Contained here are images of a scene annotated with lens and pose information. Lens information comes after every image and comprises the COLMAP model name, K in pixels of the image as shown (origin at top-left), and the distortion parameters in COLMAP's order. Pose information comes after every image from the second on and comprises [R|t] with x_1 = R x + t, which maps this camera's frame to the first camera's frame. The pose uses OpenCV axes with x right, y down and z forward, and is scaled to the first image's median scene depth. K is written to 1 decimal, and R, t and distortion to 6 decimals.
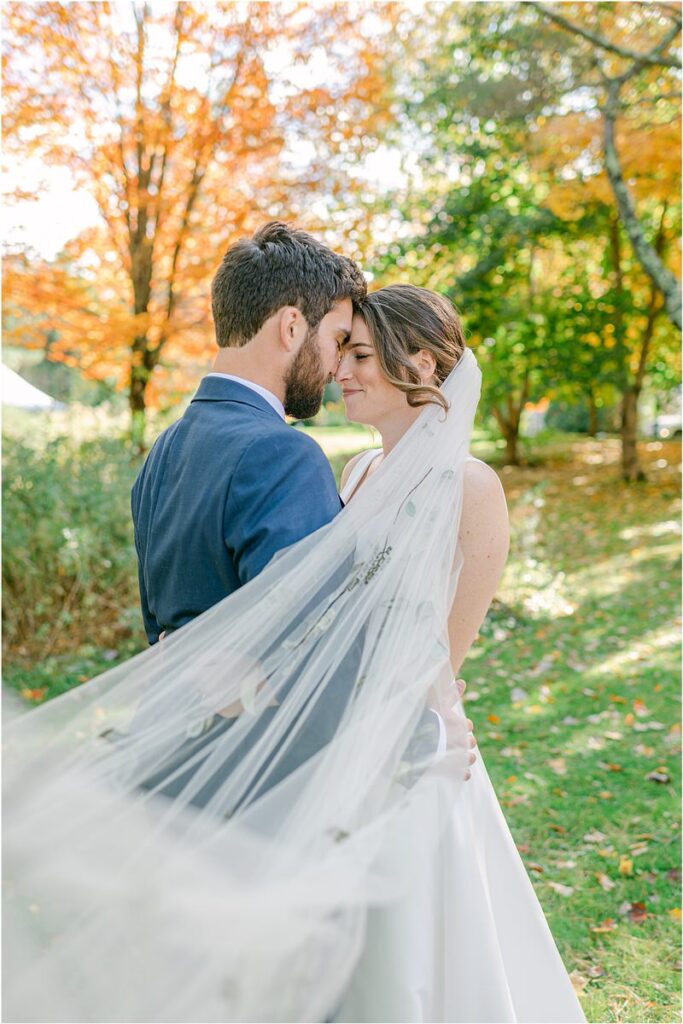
lens RADIAL K [[1038.4, 0, 340.1], [0, 1038.4, 483.0], [0, 0, 1]] dist [-0.004154, -0.001763]
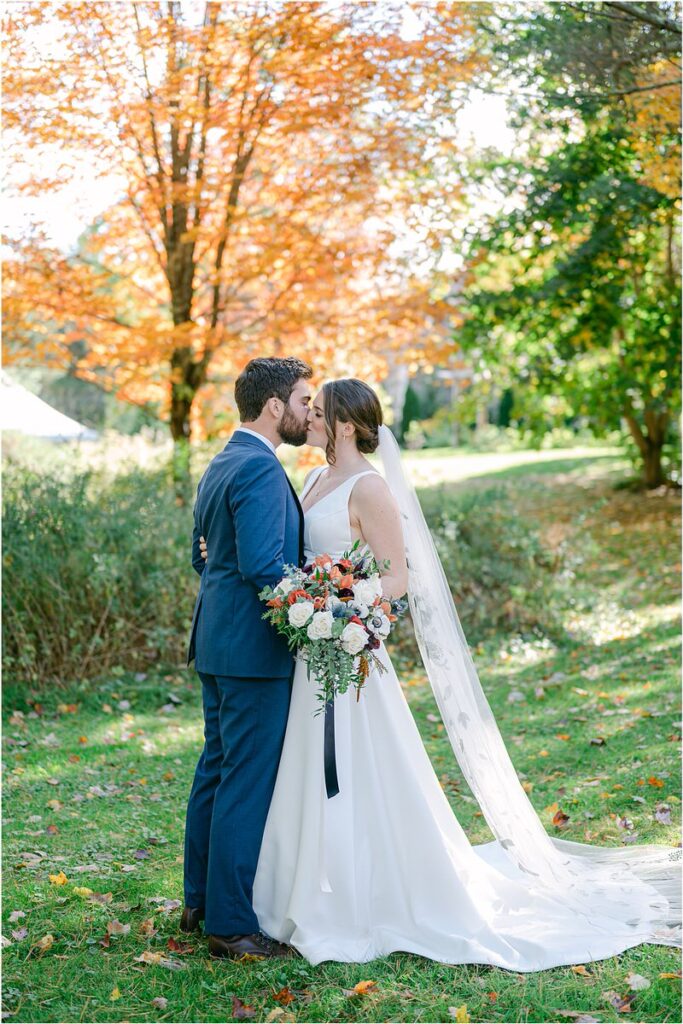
lens RADIAL K [[1493.6, 0, 342.1], [0, 1493.6, 512.3], [0, 0, 1]] dist [-0.007099, -0.006807]
pose [[0.994579, -0.029570, -0.099690, 0.051623], [0.028262, 0.999495, -0.014507, 0.011293], [0.100069, 0.011611, 0.994913, -0.181020]]
